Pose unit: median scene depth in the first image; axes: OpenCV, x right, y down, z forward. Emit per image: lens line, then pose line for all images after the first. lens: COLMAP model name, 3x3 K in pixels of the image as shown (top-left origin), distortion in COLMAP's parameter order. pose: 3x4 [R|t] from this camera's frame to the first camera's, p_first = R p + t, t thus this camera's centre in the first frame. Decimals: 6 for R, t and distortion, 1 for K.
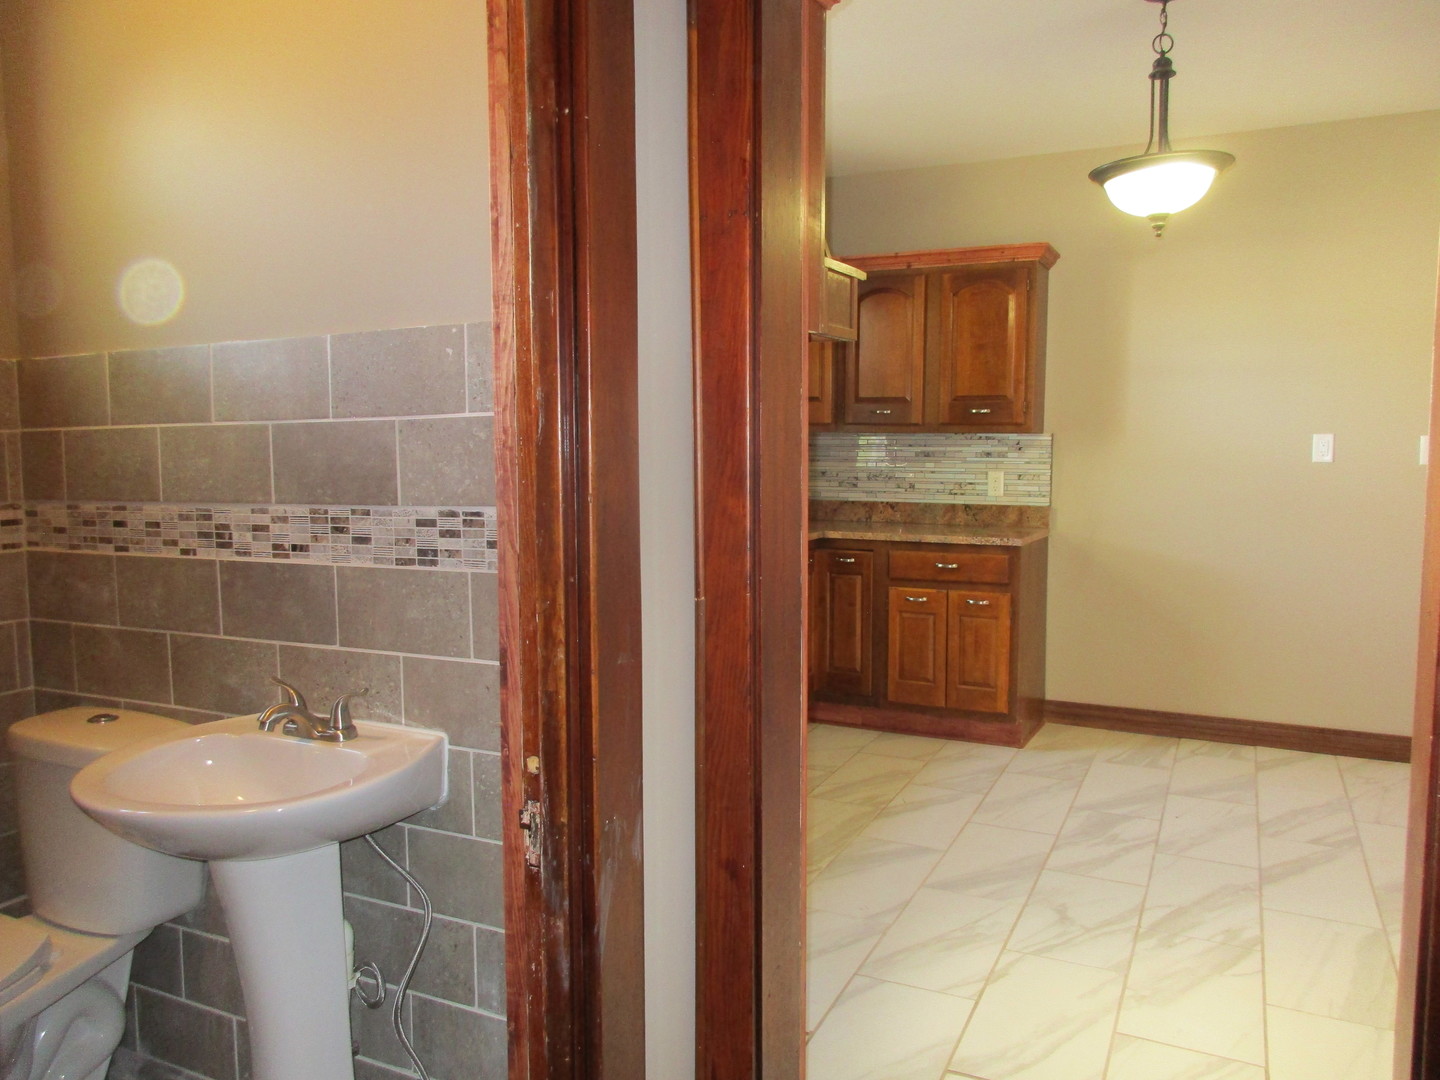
lens RADIAL K [[1079.7, 0, 711.2], [0, 1079.7, 533.0], [0, 0, 1]] dist [-0.013401, 0.001814]
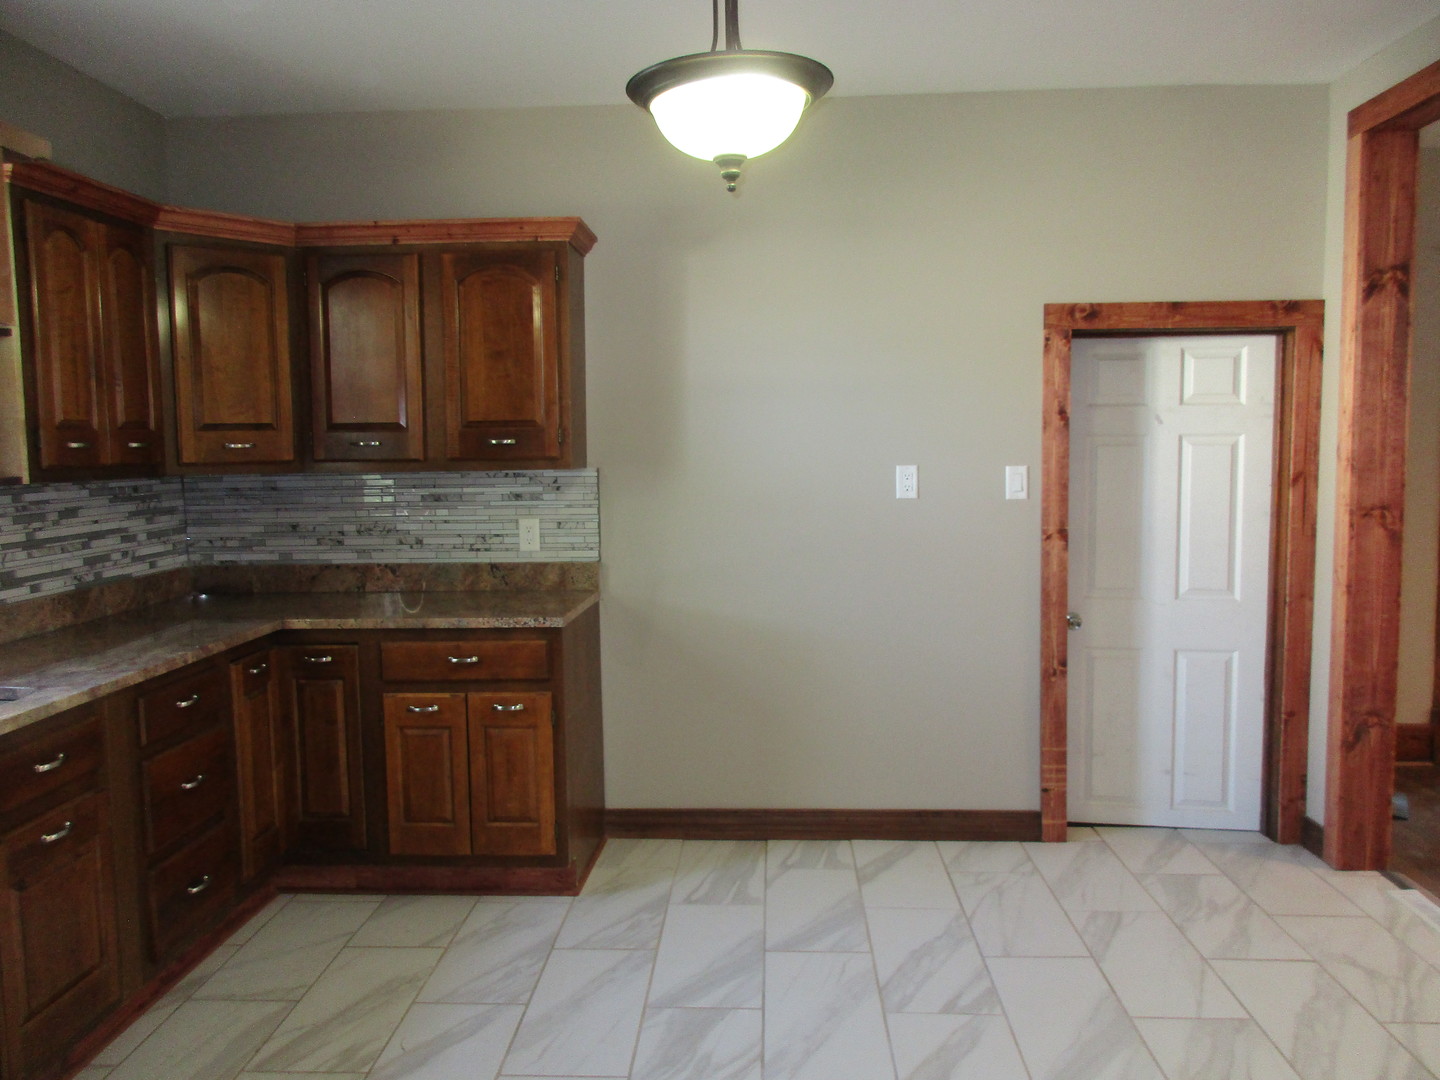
lens RADIAL K [[1079.7, 0, 711.2], [0, 1079.7, 533.0], [0, 0, 1]] dist [-0.013401, 0.001814]
pose [[0.920827, -0.043999, 0.387481, 0.092721], [0.046775, 0.998903, 0.002269, -0.045597], [-0.387155, 0.016036, 0.921875, 0.265029]]
